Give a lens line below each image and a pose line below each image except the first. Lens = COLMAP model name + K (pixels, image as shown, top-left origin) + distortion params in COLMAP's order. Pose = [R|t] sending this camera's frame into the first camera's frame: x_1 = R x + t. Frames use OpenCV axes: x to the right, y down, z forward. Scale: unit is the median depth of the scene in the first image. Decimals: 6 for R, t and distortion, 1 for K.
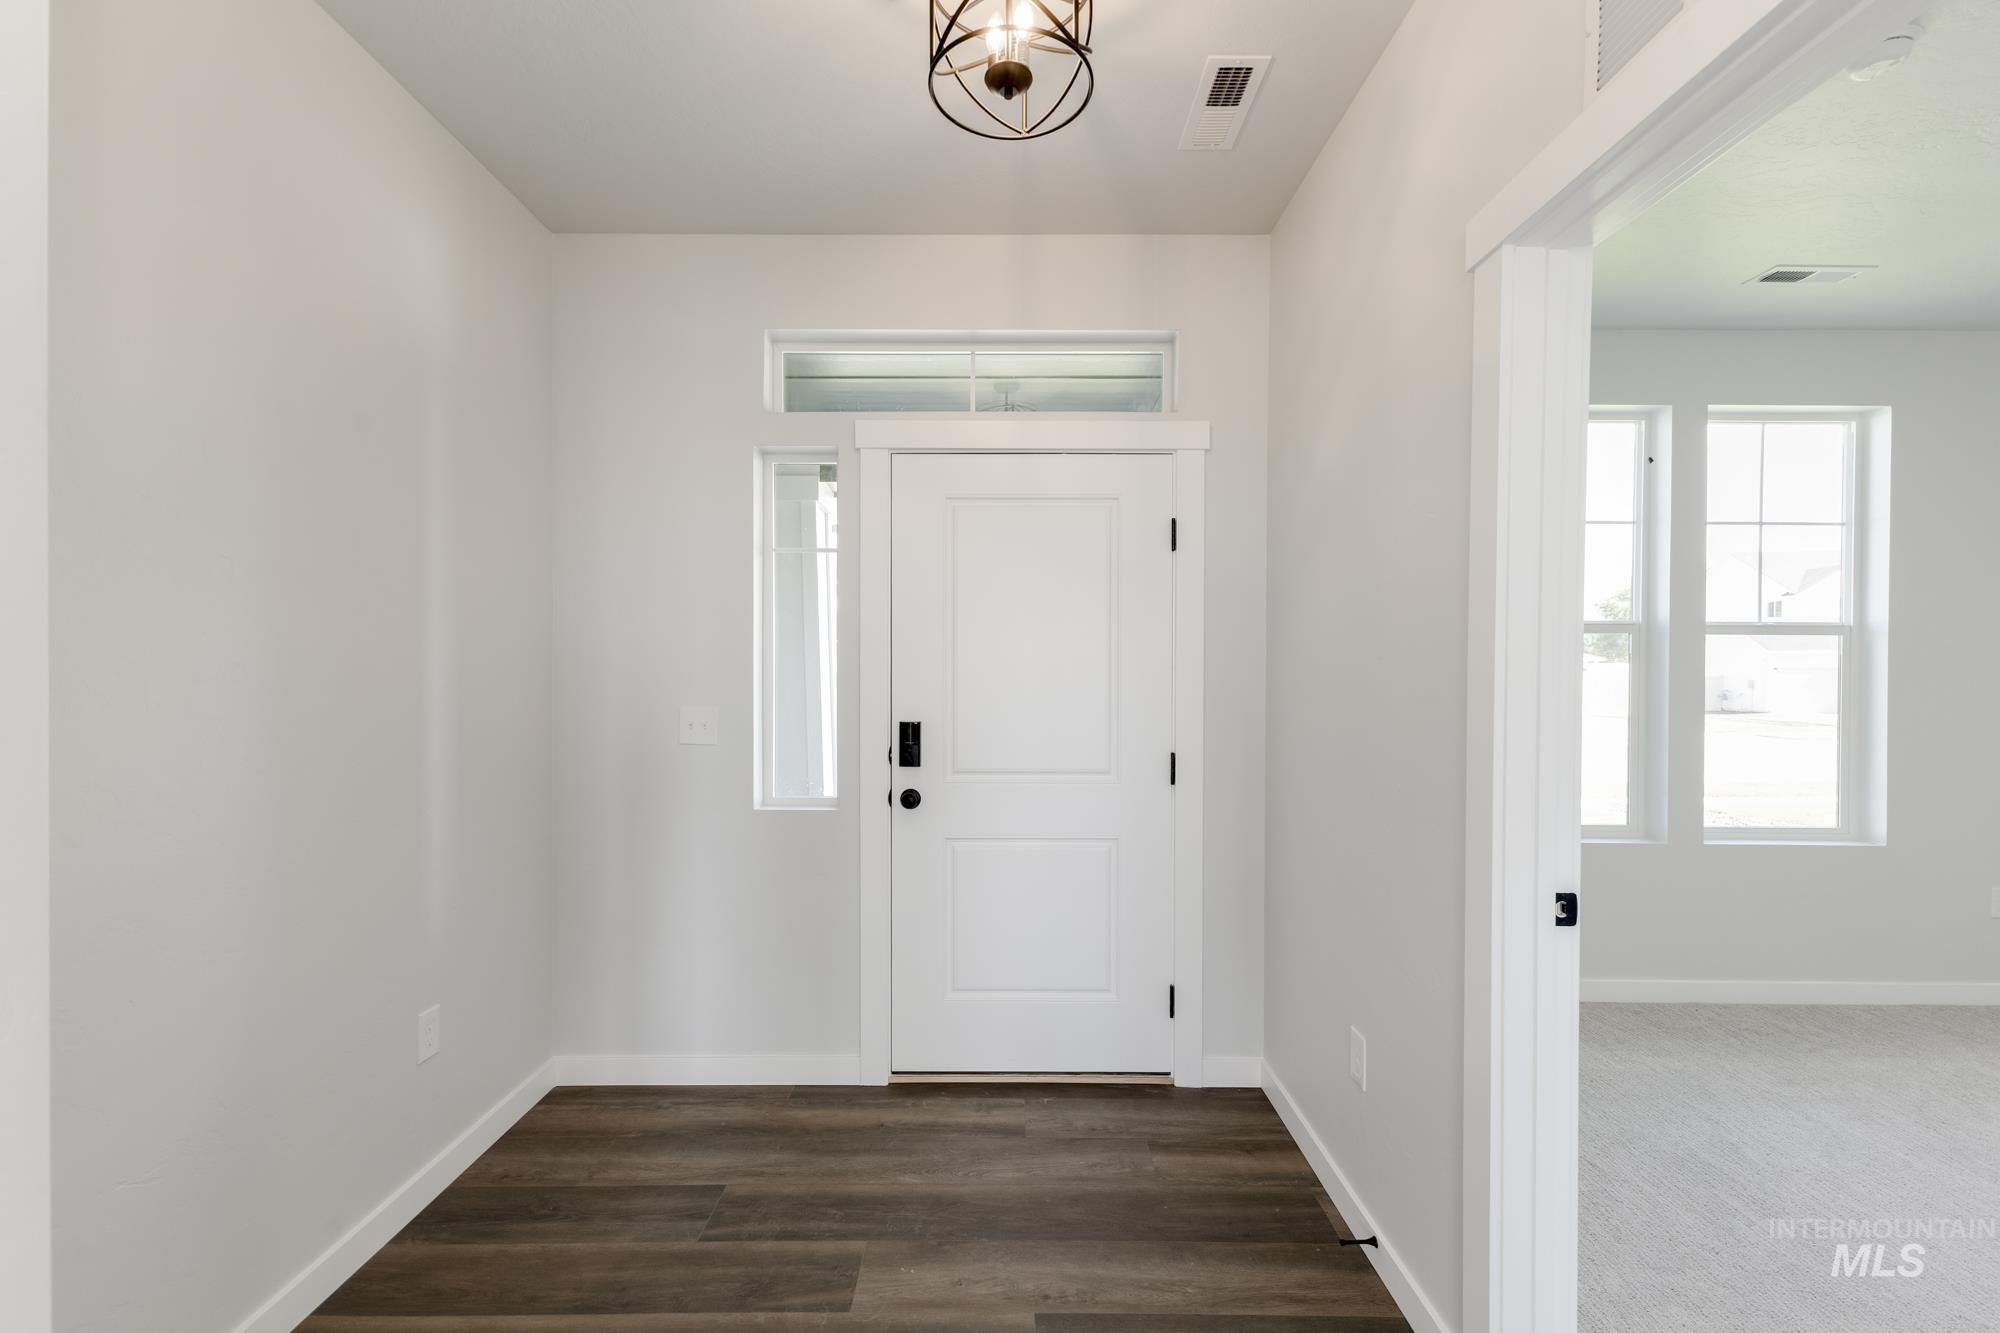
lens RADIAL K [[867.7, 0, 995.4], [0, 867.7, 677.1], [0, 0, 1]] dist [0.001708, -0.000191]
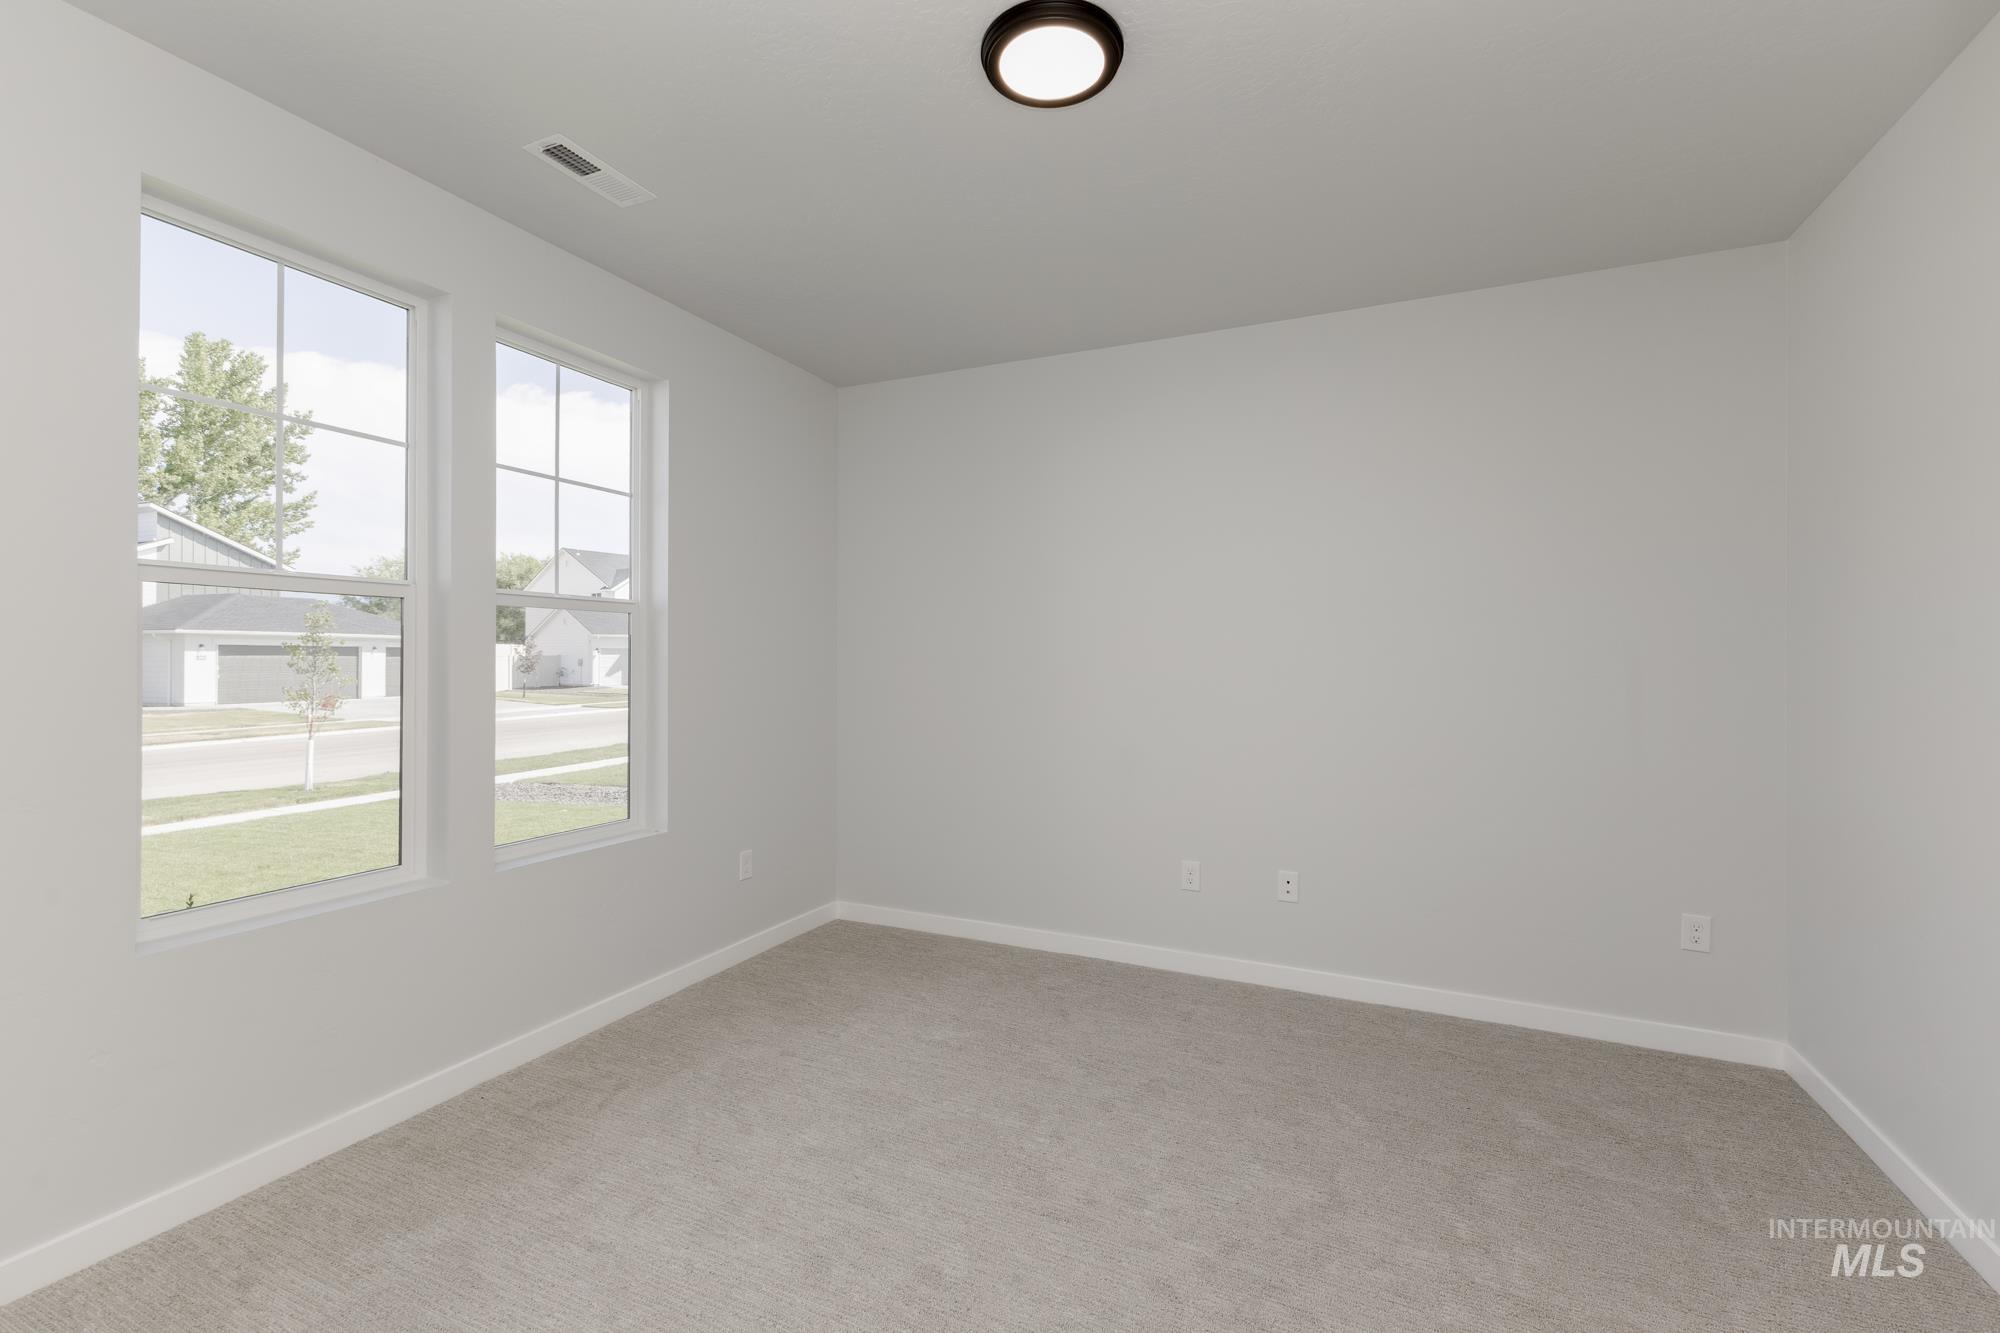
lens RADIAL K [[867.7, 0, 996.5], [0, 867.7, 659.1], [0, 0, 1]] dist [0.001708, -0.000191]
pose [[0.398544, -0.004982, 0.917136, 0.288660], [0.002508, 0.999987, 0.004342, -0.001365], [-0.917146, 0.000570, 0.398551, 0.281595]]
